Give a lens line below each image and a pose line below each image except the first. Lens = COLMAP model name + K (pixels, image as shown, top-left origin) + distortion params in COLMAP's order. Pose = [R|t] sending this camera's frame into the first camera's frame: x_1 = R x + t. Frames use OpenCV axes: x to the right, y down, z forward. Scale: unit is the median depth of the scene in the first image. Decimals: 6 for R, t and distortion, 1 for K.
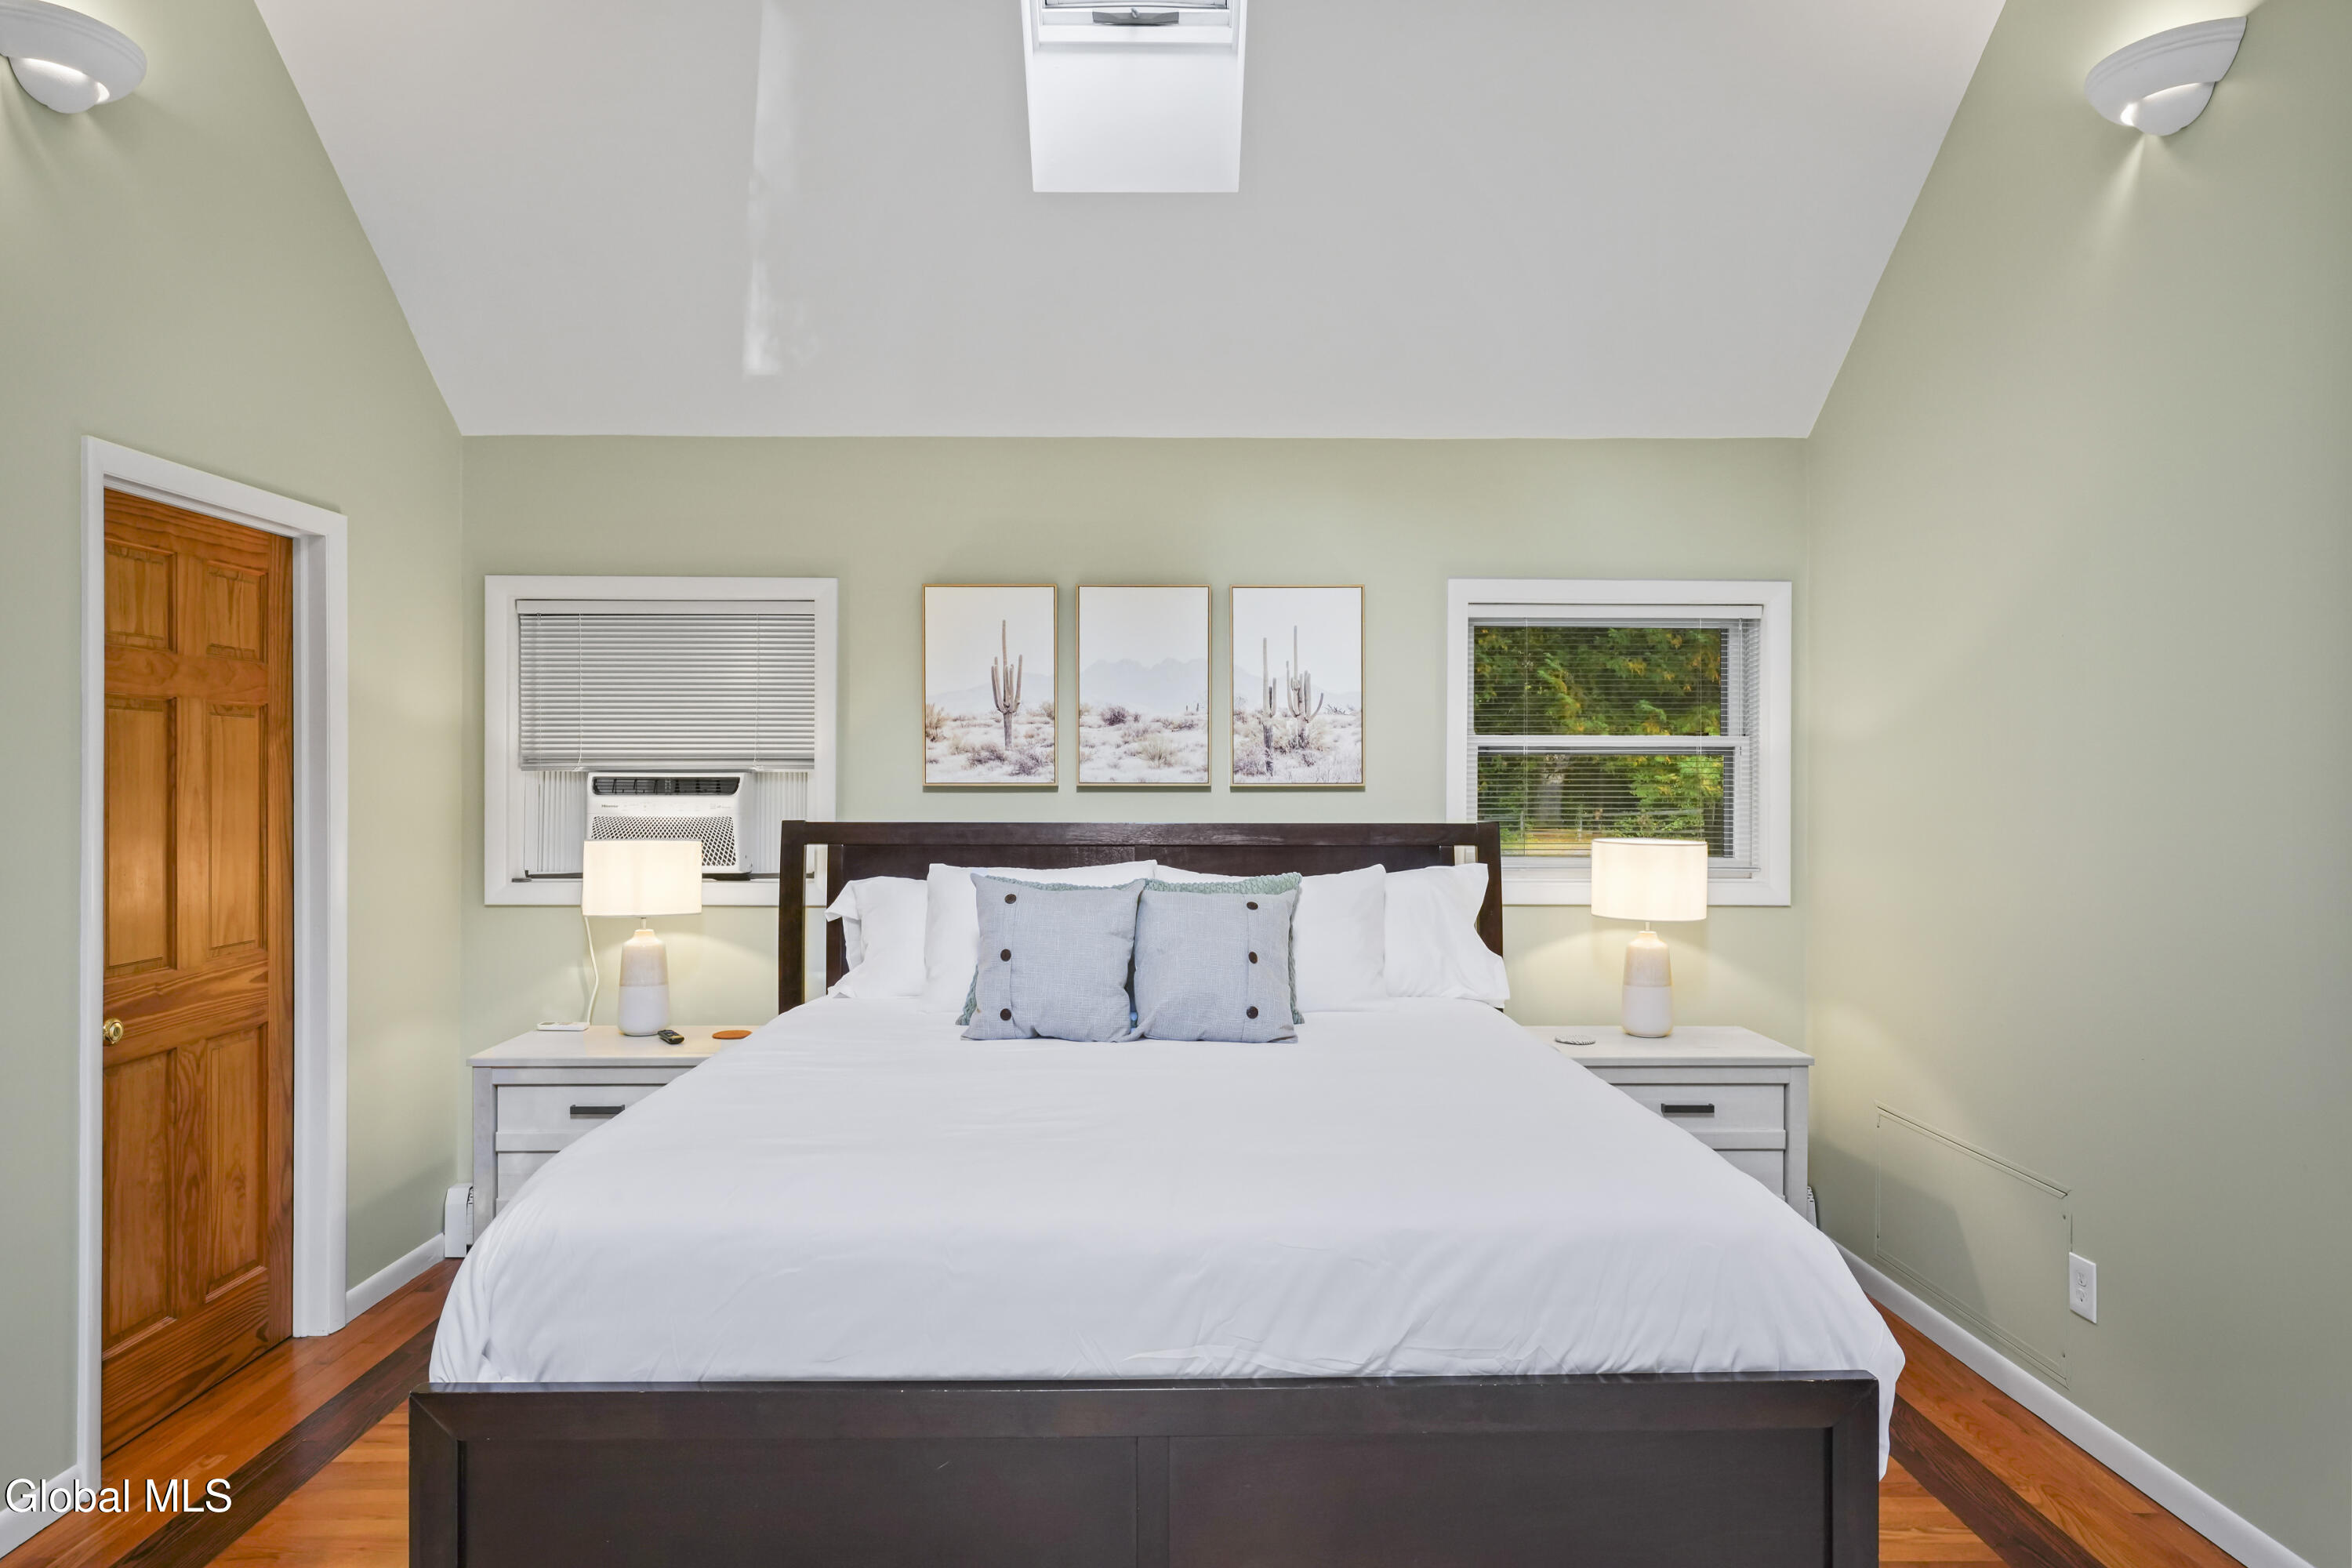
lens RADIAL K [[1420.9, 0, 1176.0], [0, 1420.9, 784.0], [0, 0, 1]] dist [0.000363, -0.000753]
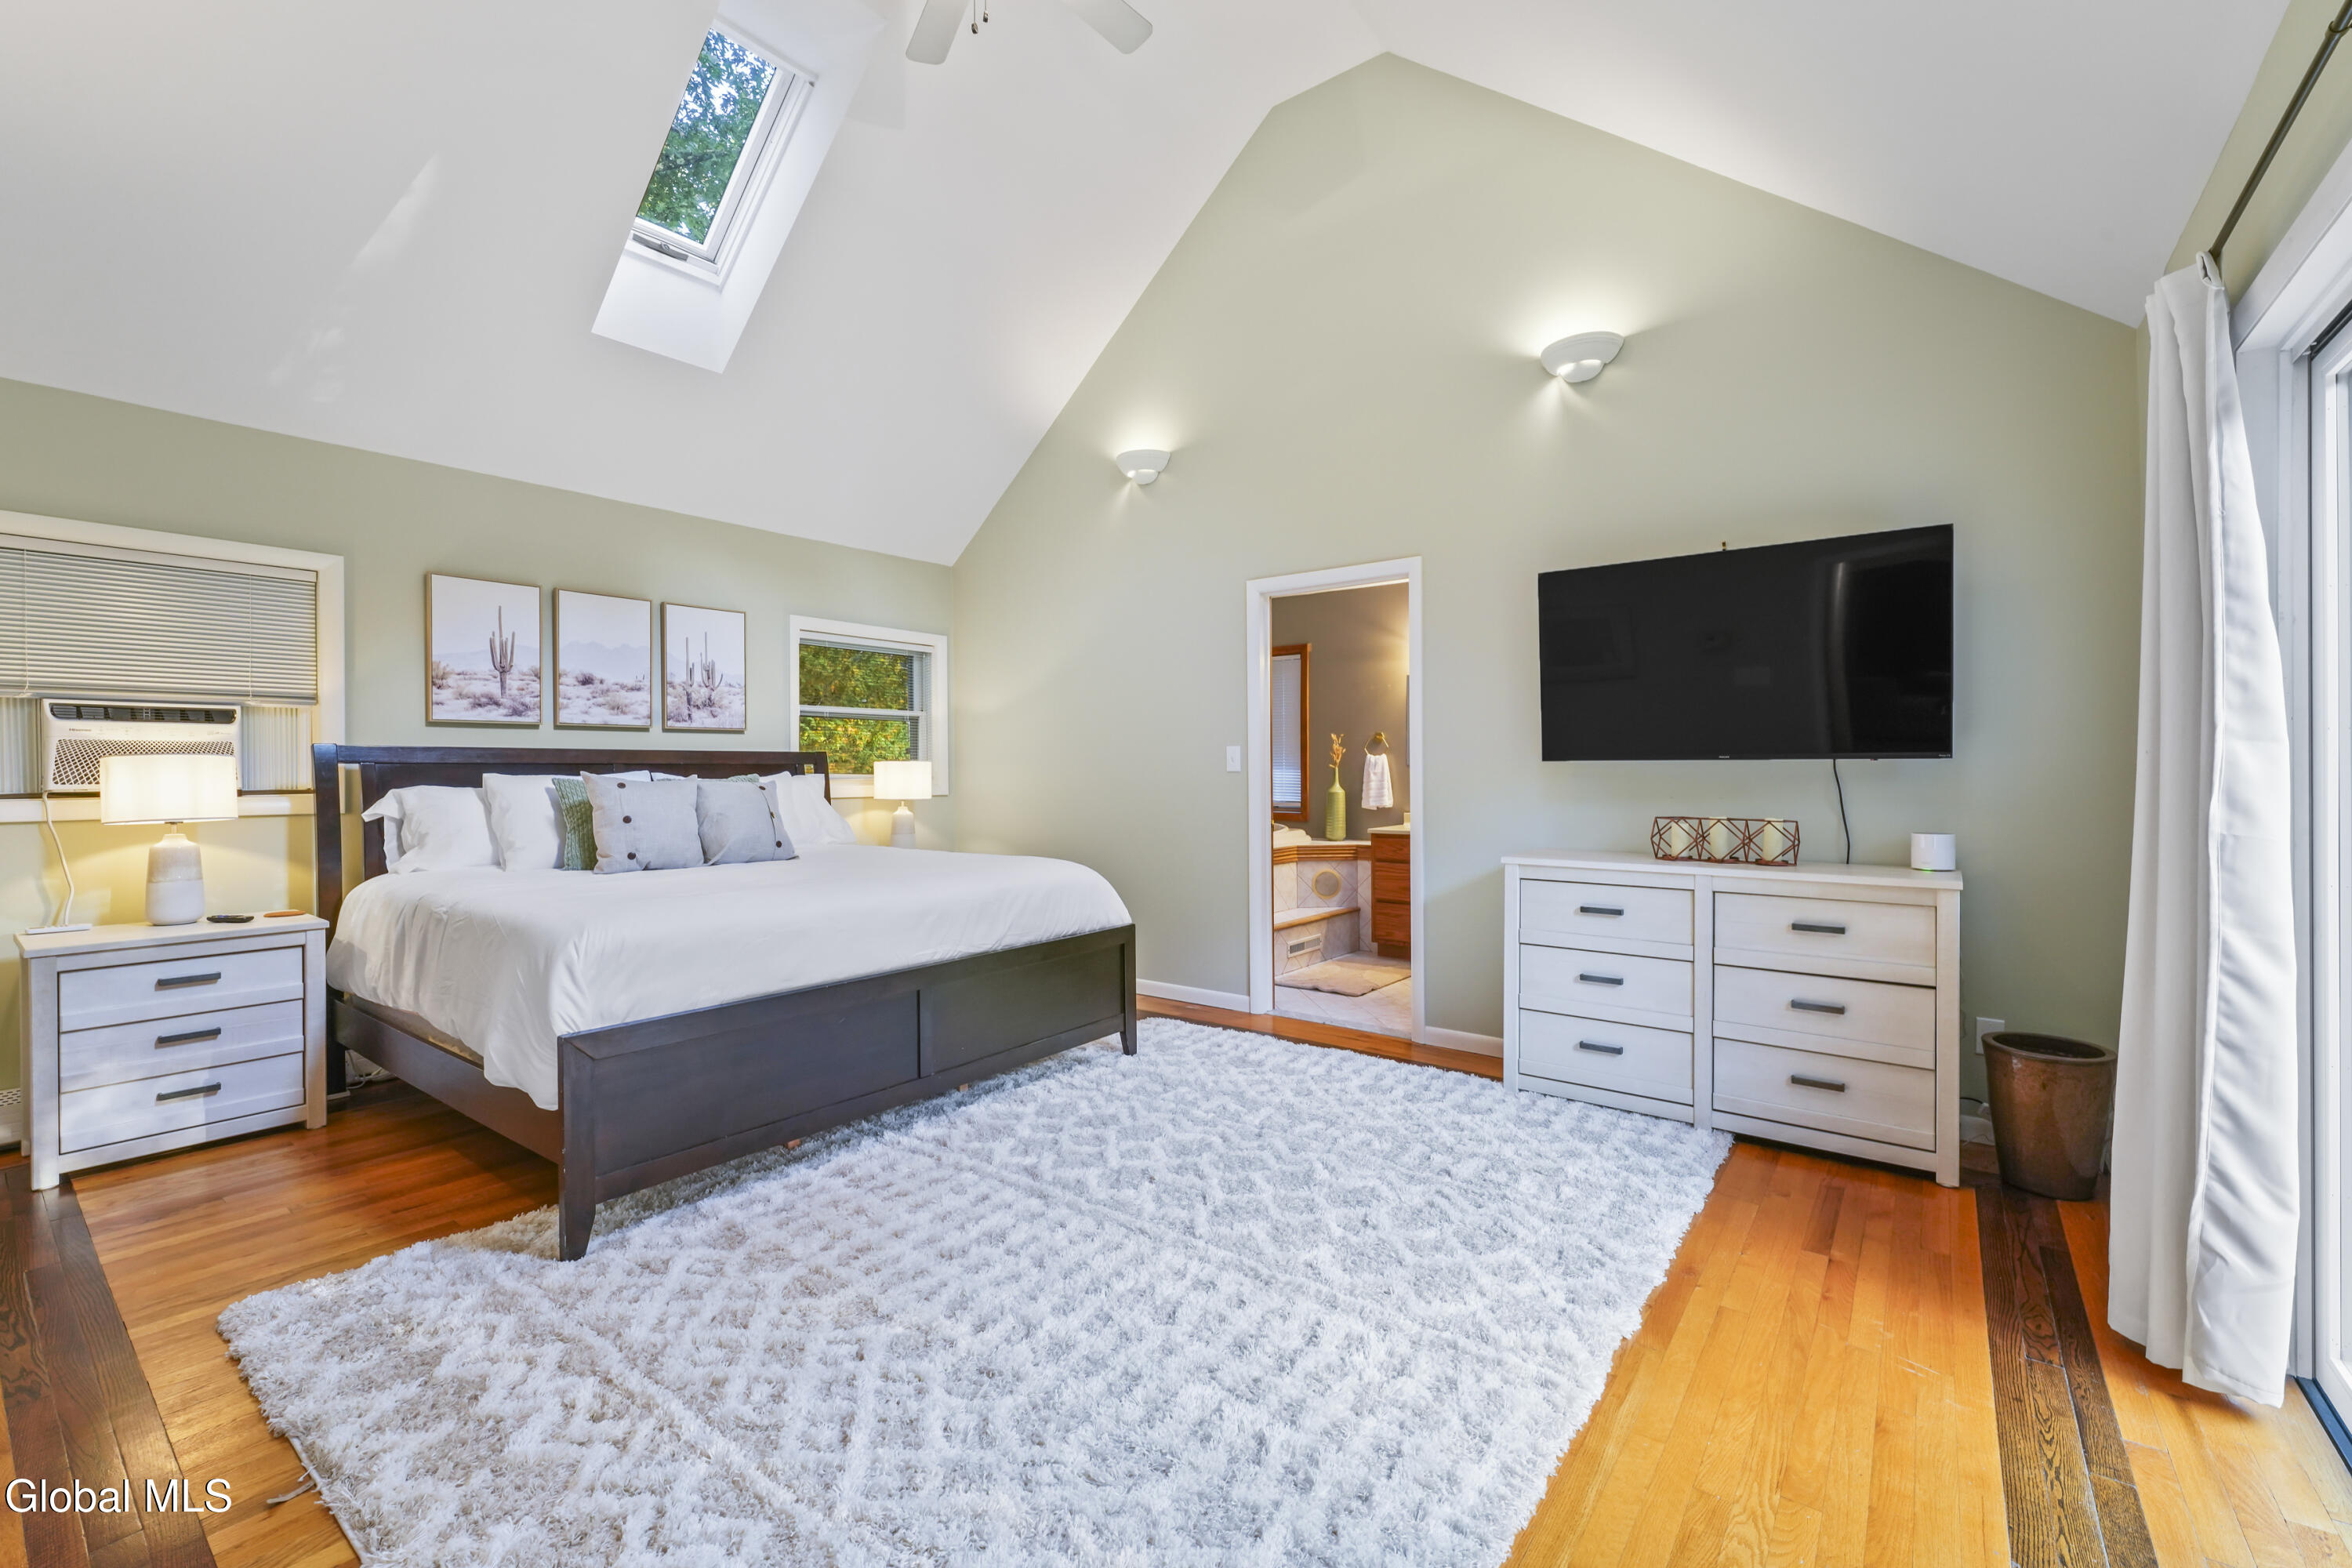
lens RADIAL K [[986.5, 0, 1176.0], [0, 986.5, 784.0], [0, 0, 1]] dist [-0.000057, -0.000087]
pose [[0.628792, -0.014534, 0.777438, -0.463953], [0.008223, 0.999894, 0.012041, 0.055767], [-0.777530, -0.001178, 0.628844, -0.143569]]
